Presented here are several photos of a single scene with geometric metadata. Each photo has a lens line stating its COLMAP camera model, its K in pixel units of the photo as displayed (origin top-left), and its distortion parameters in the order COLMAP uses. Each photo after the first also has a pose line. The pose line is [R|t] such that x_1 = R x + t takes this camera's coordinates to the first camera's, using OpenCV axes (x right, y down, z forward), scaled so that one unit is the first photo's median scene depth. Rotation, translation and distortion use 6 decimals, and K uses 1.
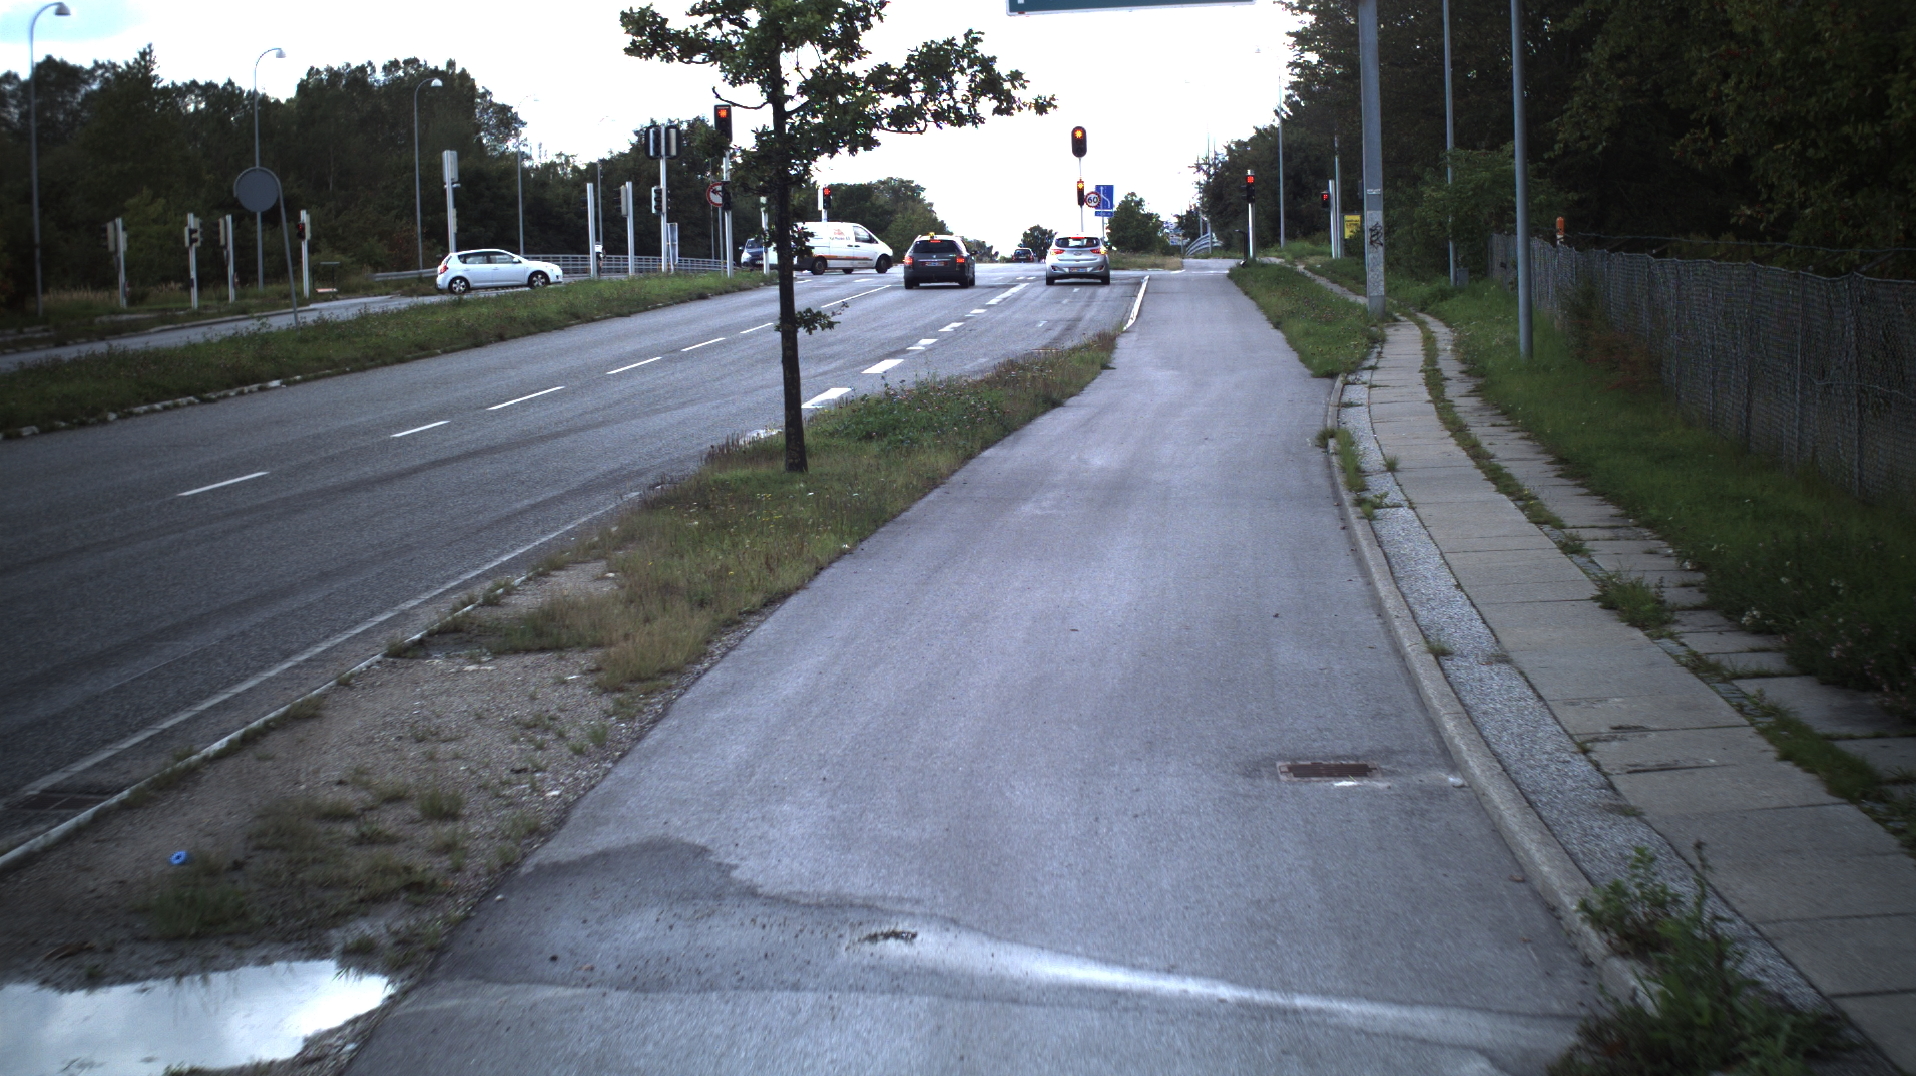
lens RADIAL K [[2874.8, 0, 958.0], [0, 2874.8, 538.0], [0, 0, 1]] dist [-0.201404, 0.177045]
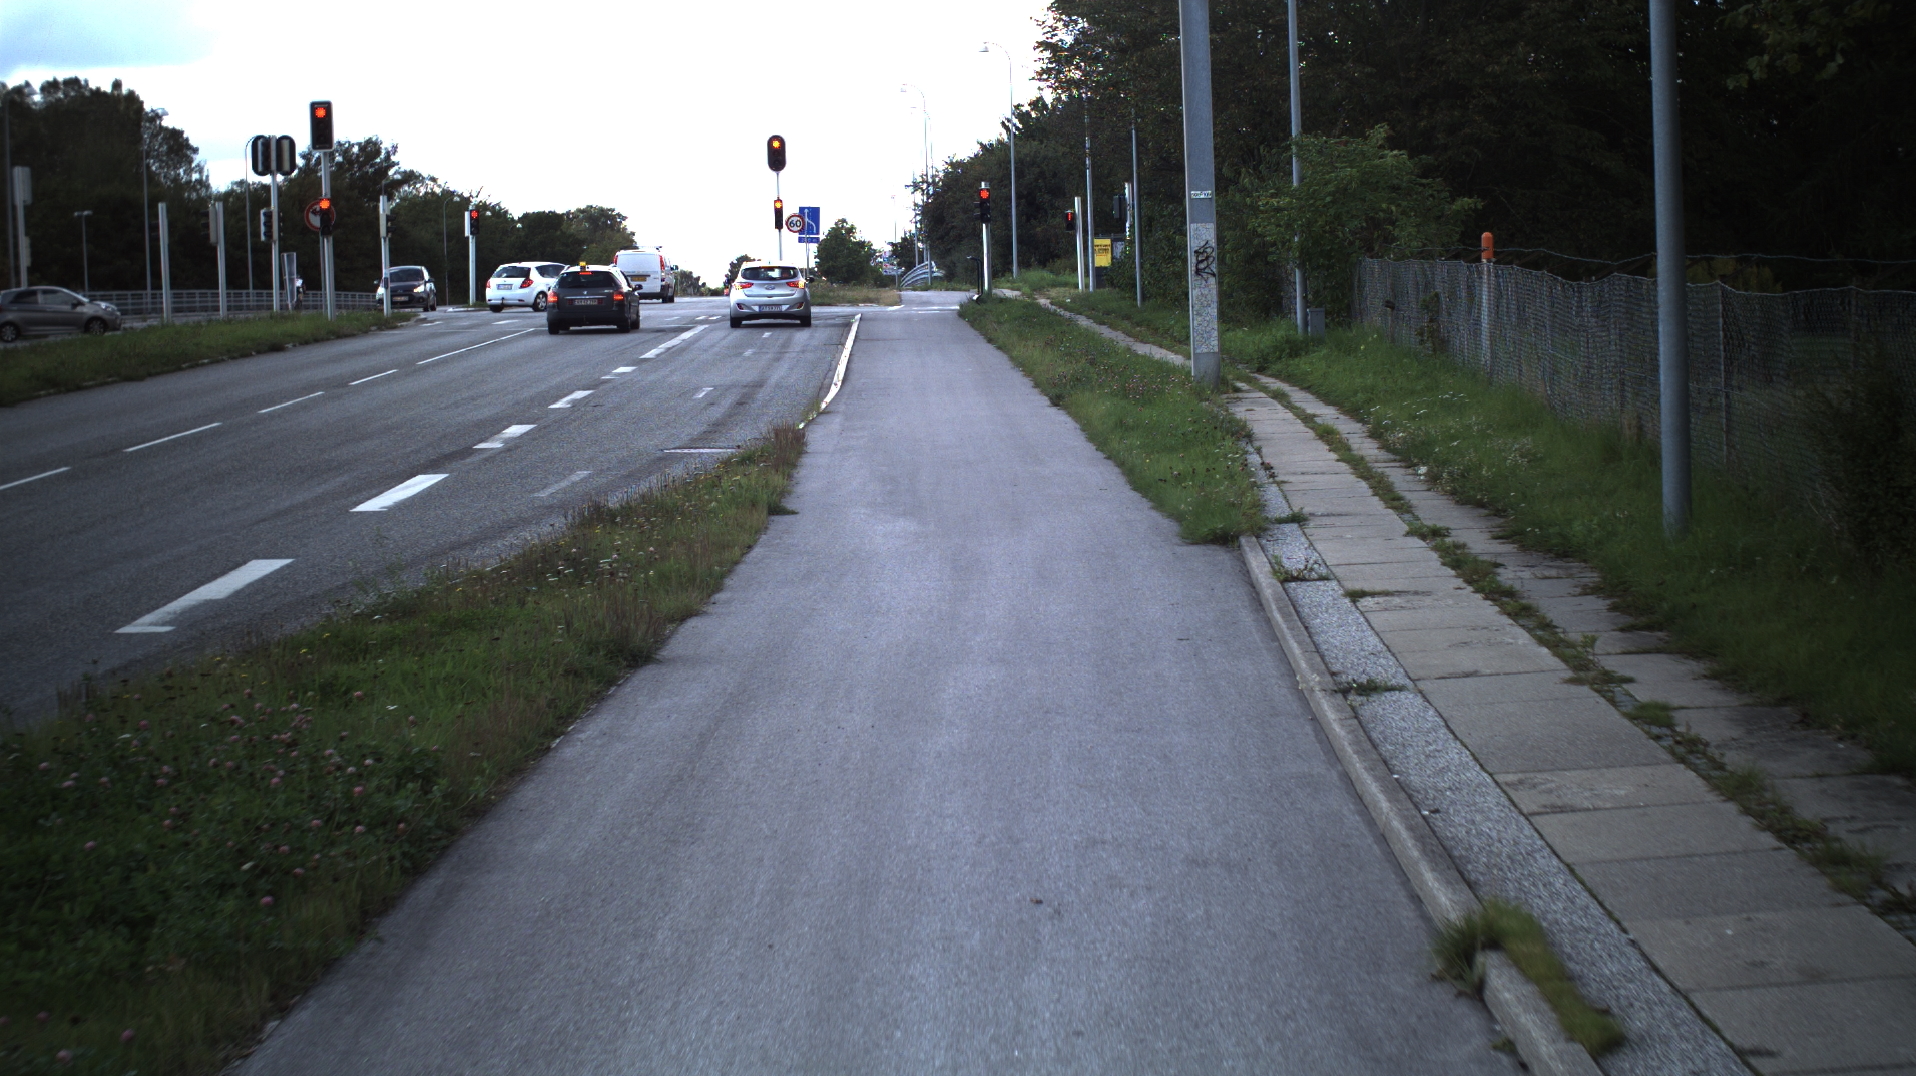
lens RADIAL K [[2874.8, 0, 958.0], [0, 2874.8, 538.0], [0, 0, 1]] dist [-0.201404, 0.177045]
pose [[0.995030, -0.011223, 0.098939, 0.013233], [0.012243, 0.999878, -0.009707, -0.020215], [-0.098818, 0.010870, 0.995046, 0.193753]]
